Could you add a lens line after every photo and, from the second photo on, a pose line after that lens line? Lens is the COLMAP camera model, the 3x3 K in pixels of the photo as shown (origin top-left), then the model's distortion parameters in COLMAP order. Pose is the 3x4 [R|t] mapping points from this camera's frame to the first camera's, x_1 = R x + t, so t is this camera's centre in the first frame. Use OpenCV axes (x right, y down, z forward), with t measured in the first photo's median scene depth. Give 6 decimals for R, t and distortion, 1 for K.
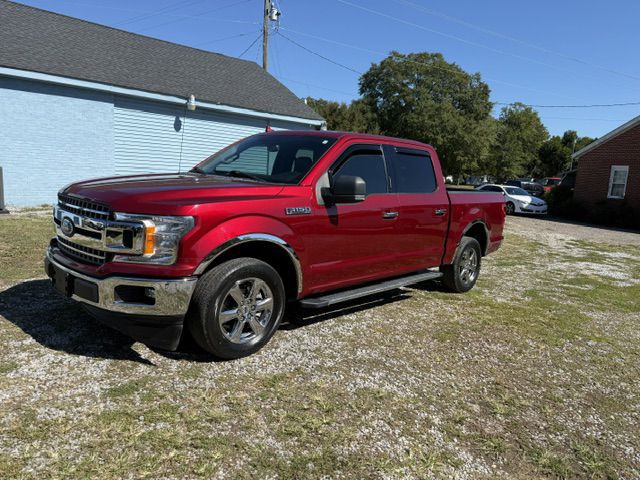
lens RADIAL K [[450.2, 0, 318.6], [0, 450.2, 240.9], [0, 0, 1]] dist [0.037478, -0.044641]
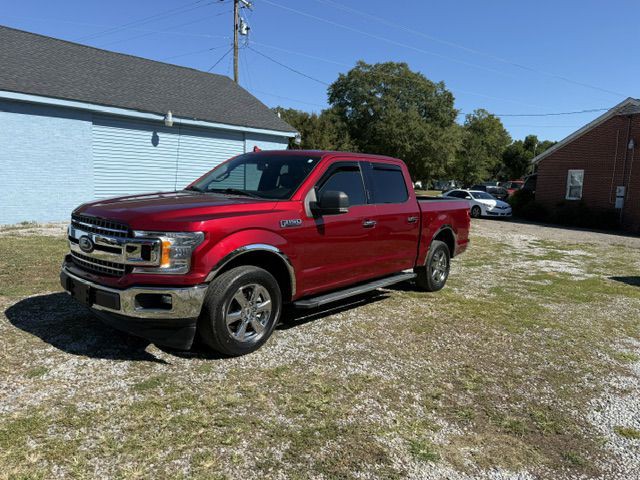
lens RADIAL K [[450.2, 0, 320.1], [0, 450.2, 239.7], [0, 0, 1]] dist [0.037478, -0.044641]
pose [[0.997528, -0.033044, 0.062023, -0.031204], [0.034279, 0.999232, -0.018960, -0.000534], [-0.061349, 0.021039, 0.997895, -0.102410]]
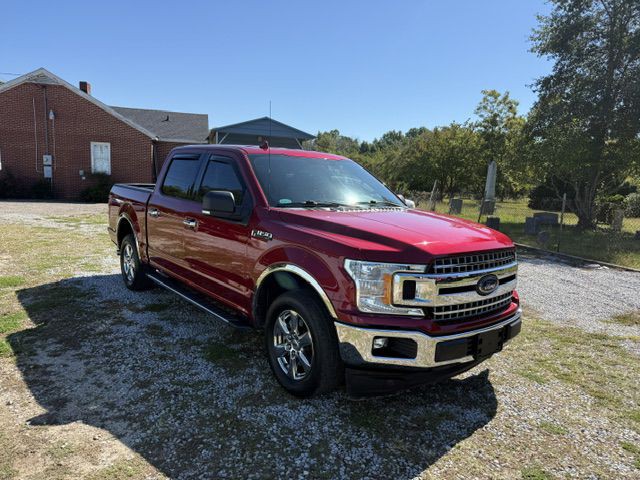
lens RADIAL K [[450.2, 0, 322.3], [0, 450.2, 241.3], [0, 0, 1]] dist [0.037478, -0.044641]
pose [[0.124641, -0.205421, 0.970704, -1.000207], [0.111680, 0.975021, 0.191995, -0.226737], [-0.985897, 0.084478, 0.144469, 0.804717]]
